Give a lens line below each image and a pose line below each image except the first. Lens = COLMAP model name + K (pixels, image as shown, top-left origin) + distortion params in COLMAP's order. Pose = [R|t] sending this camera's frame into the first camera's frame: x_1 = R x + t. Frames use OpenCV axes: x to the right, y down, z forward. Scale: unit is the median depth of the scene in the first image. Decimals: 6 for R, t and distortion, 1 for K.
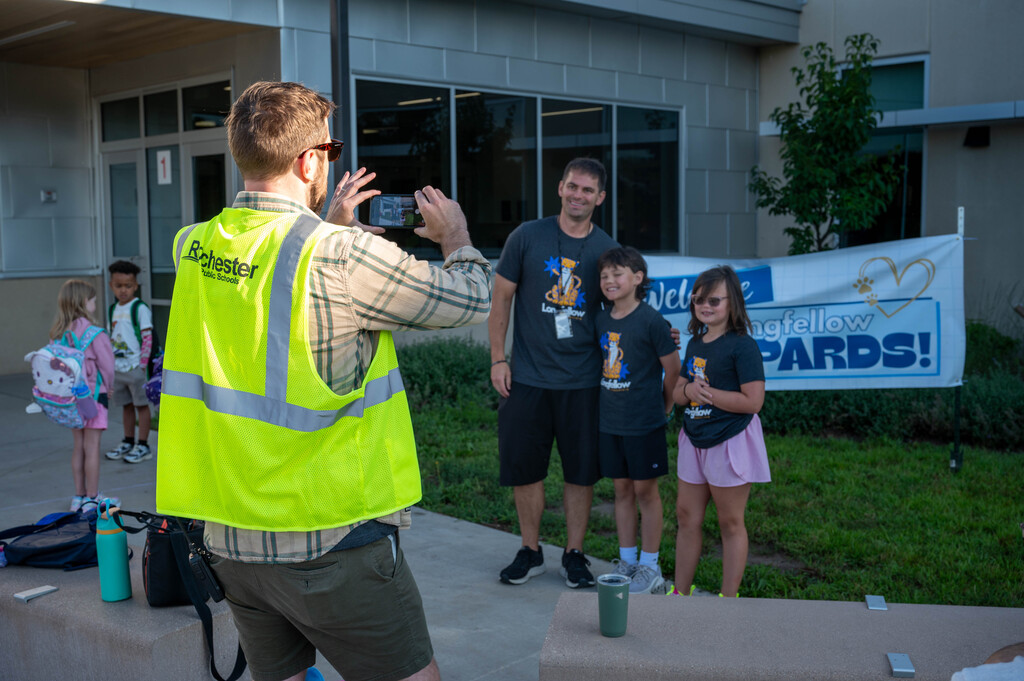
lens RADIAL K [[1220.0, 0, 512.0], [0, 1220.0, 340.5], [0, 0, 1]] dist [0.080628, 0.010731]
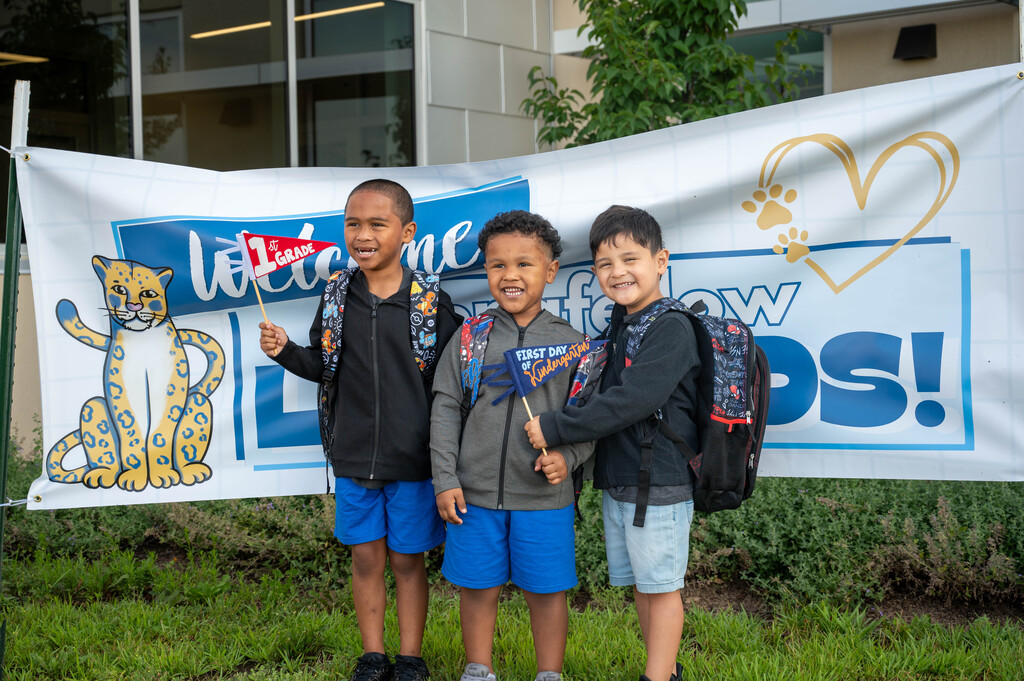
lens RADIAL K [[1243.9, 0, 512.0], [0, 1243.9, 340.5], [0, 0, 1]] dist [0.143678, -0.007993]
pose [[0.992643, -0.010663, 0.120604, 0.148226], [0.020391, 0.996609, -0.079715, 0.021595], [-0.119345, 0.081588, 0.989495, 0.579565]]
